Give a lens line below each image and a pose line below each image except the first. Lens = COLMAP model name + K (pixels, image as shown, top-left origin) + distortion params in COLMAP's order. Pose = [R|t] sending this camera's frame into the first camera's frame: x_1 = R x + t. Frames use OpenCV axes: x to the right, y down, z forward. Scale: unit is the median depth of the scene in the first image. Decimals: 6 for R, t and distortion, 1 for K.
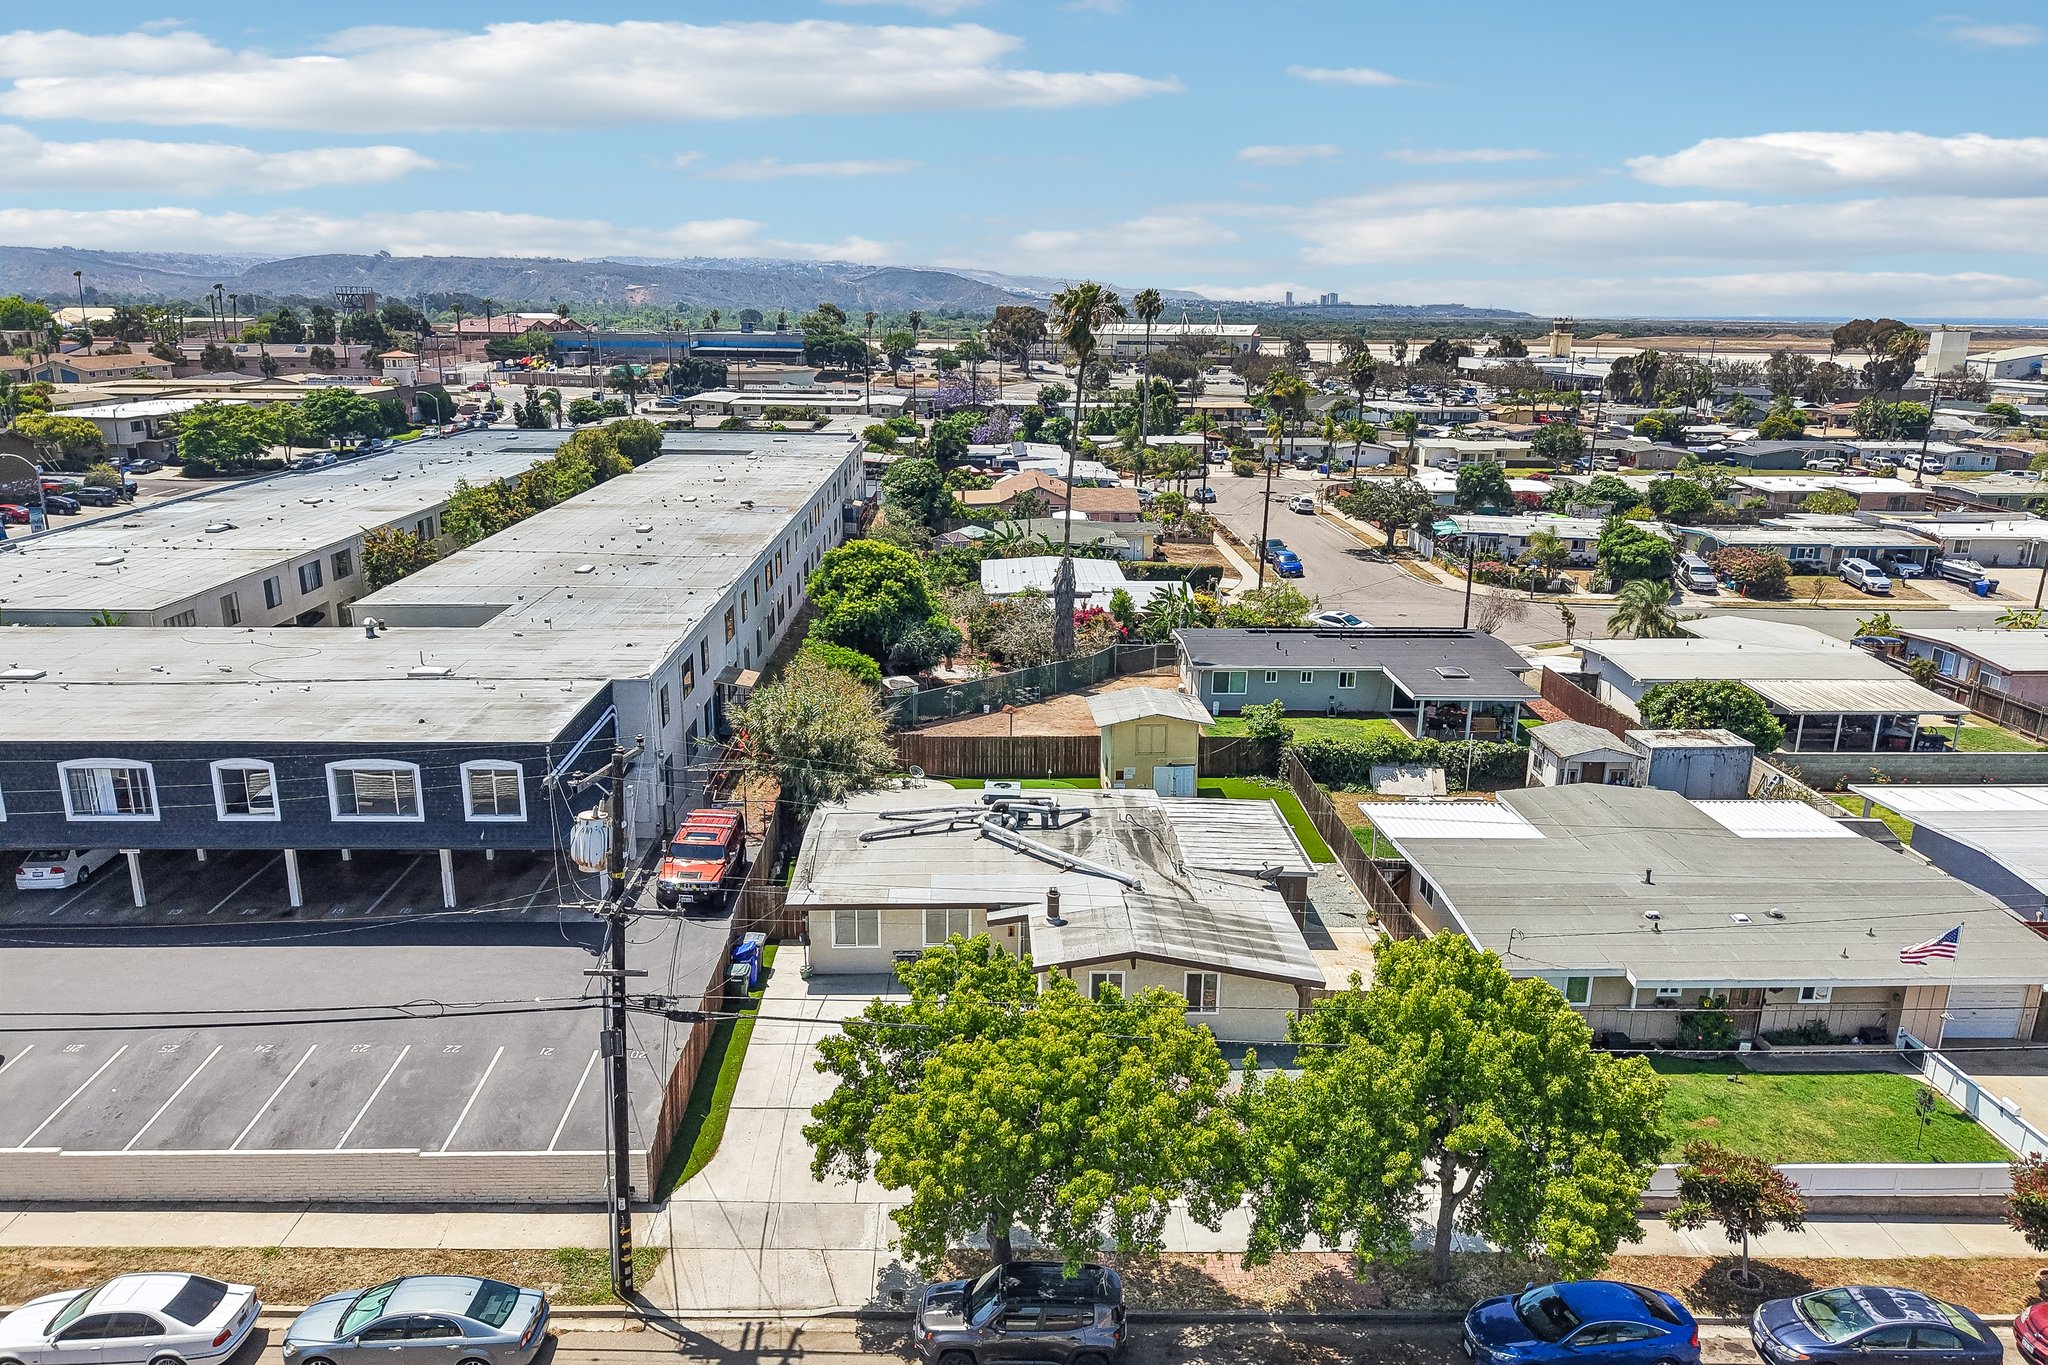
lens RADIAL K [[1368.1, 0, 1018.8], [0, 1368.1, 686.4], [0, 0, 1]] dist [0.034654, -0.037904]
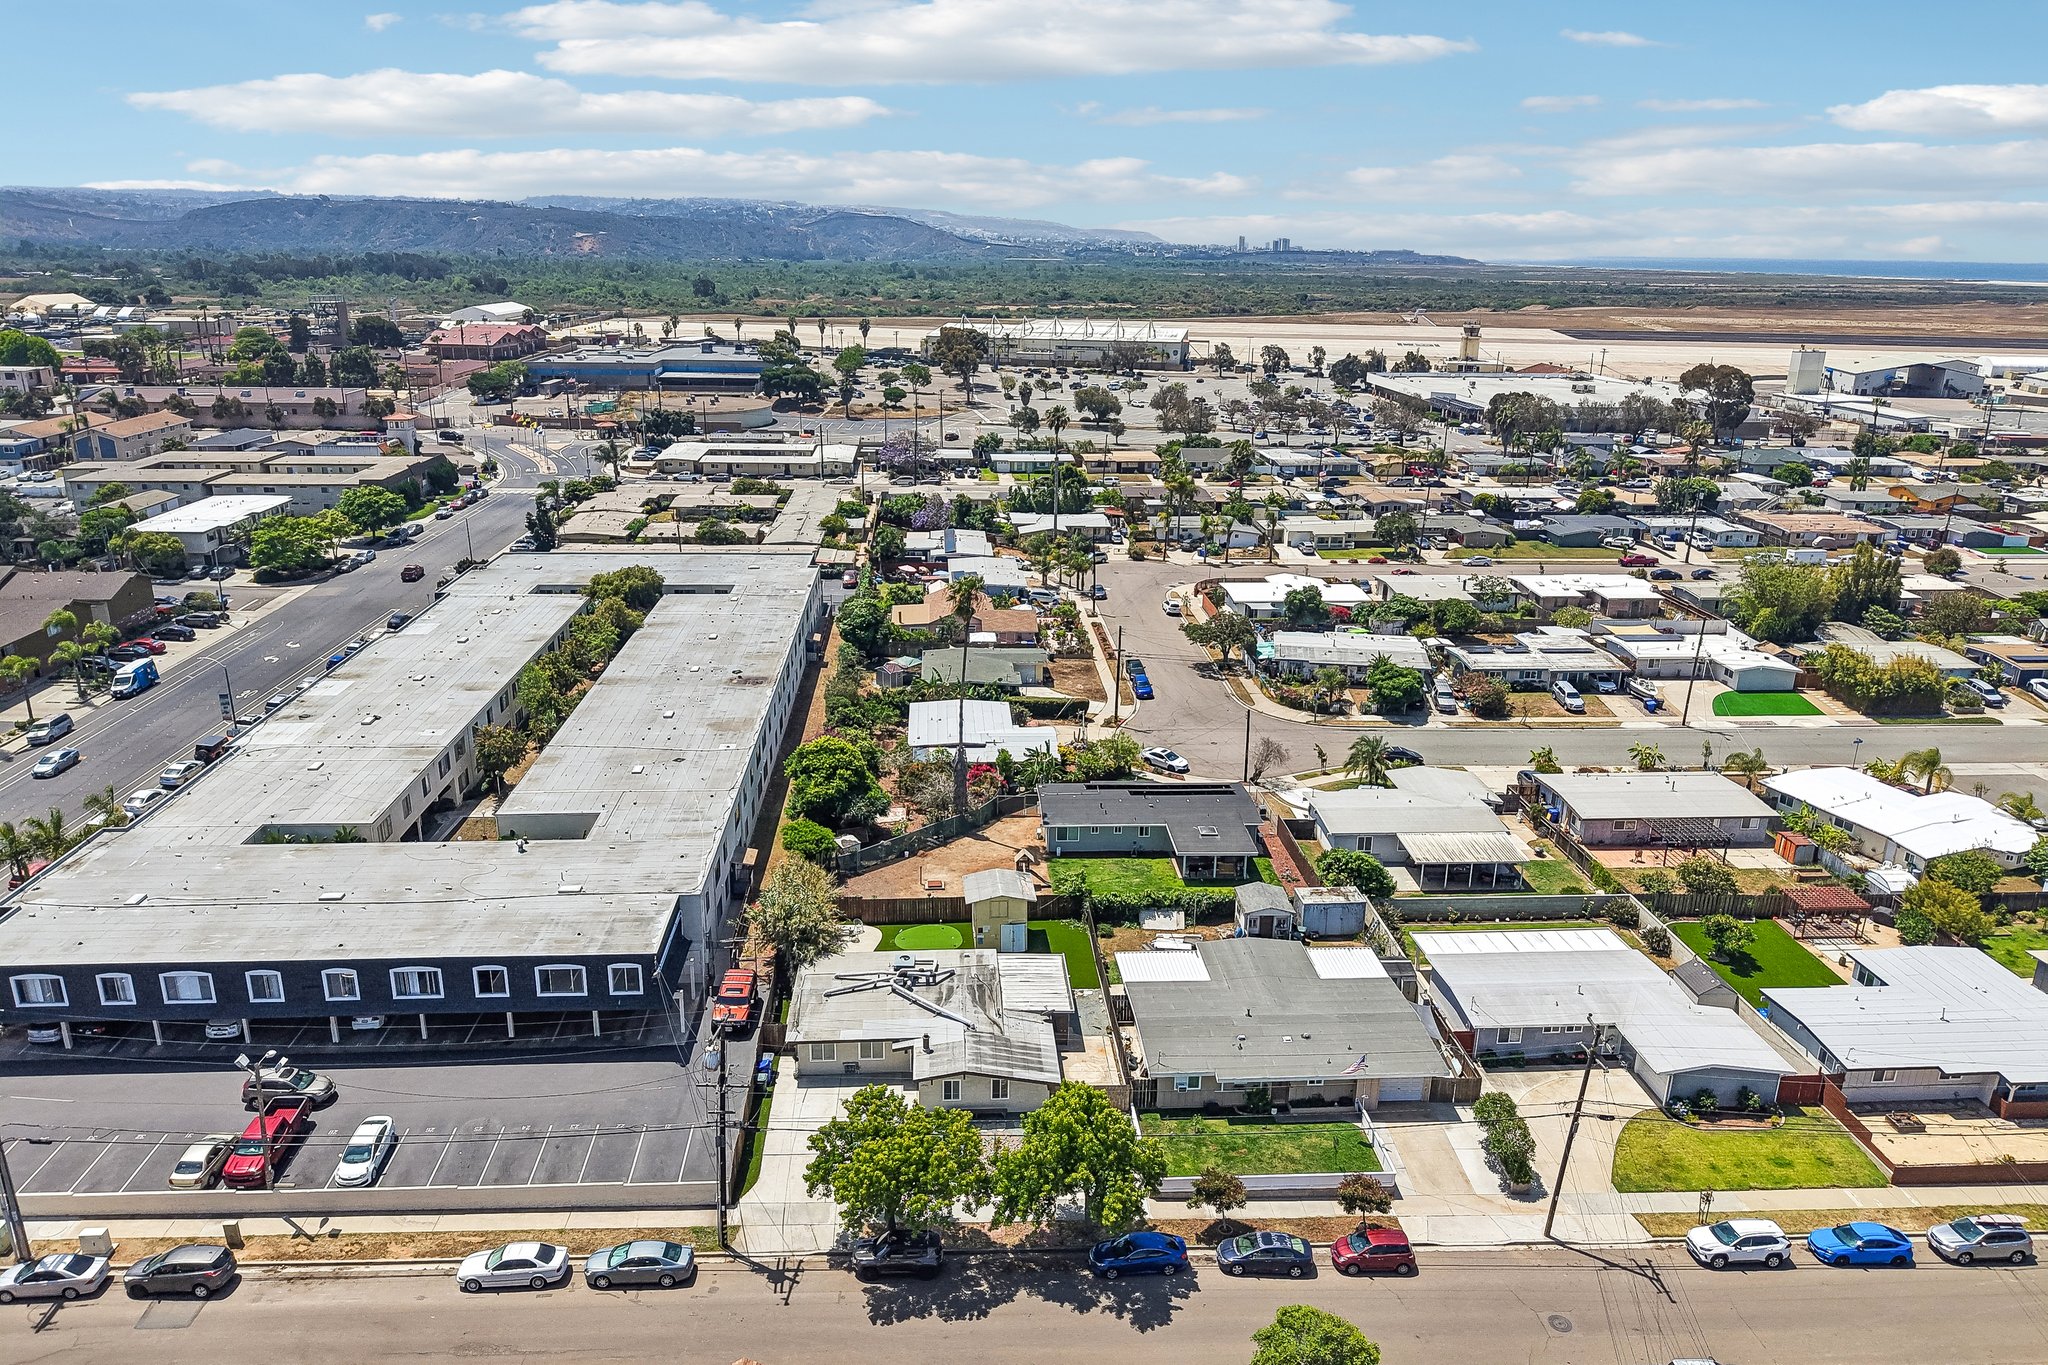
lens RADIAL K [[1368.1, 0, 1018.8], [0, 1368.1, 686.4], [0, 0, 1]] dist [0.034654, -0.037904]
pose [[0.999486, -0.007568, 0.031167, 0.080681], [0.006239, 0.999077, 0.042510, -0.341464], [-0.031460, -0.042294, 0.998610, -0.737105]]
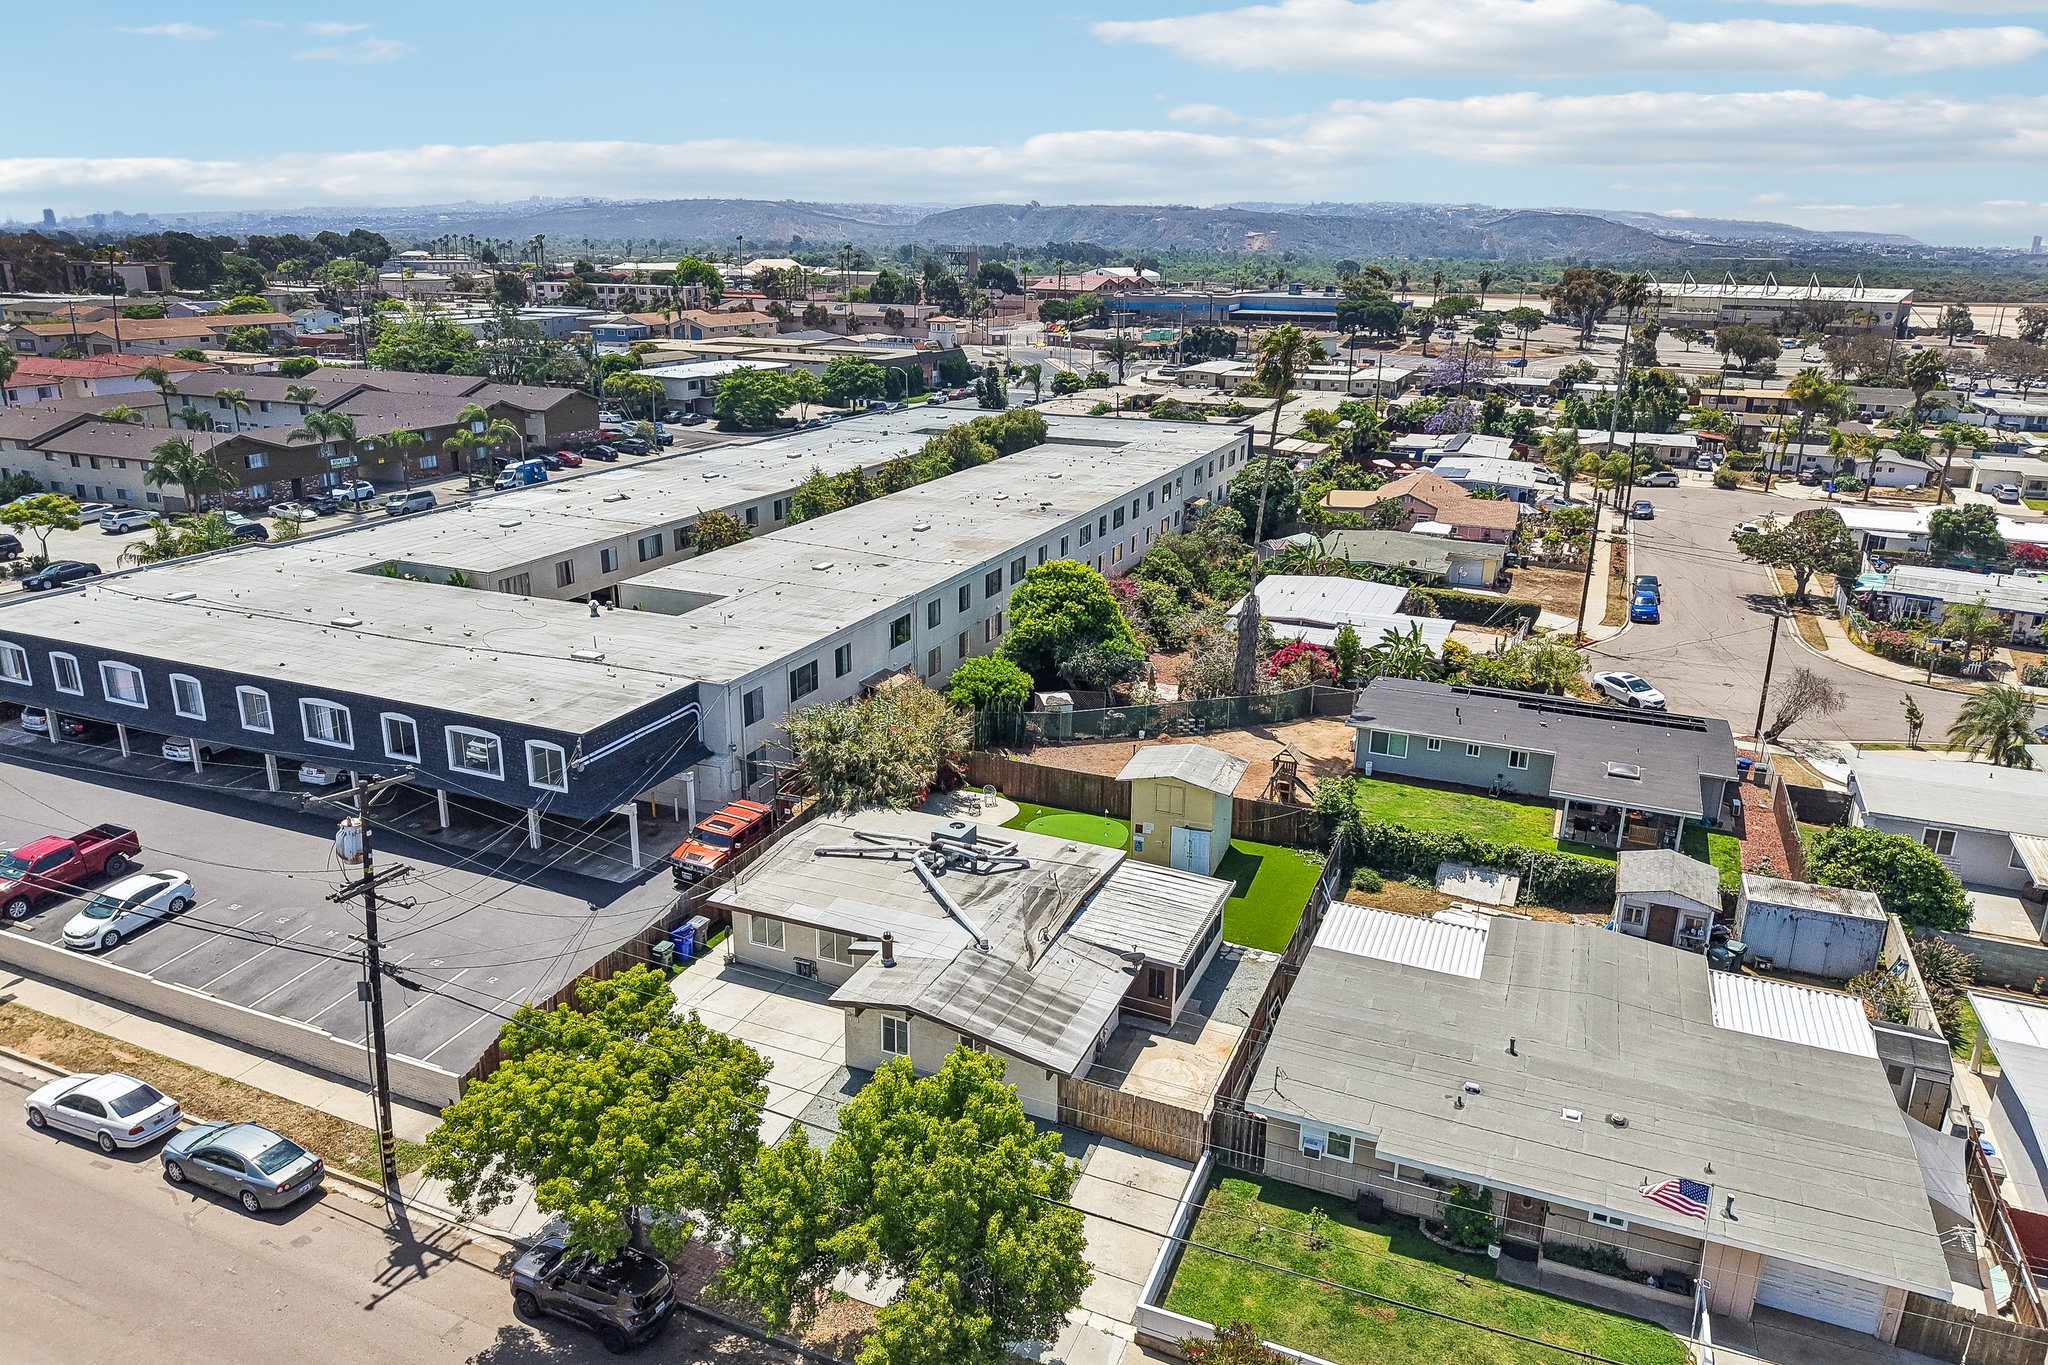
lens RADIAL K [[1368.1, 0, 1018.8], [0, 1368.1, 686.4], [0, 0, 1]] dist [0.034654, -0.037904]
pose [[0.908830, 0.129829, -0.396450, 0.435438], [-0.114930, 0.991485, 0.061224, -0.106529], [0.401023, -0.010079, 0.916012, 0.019245]]
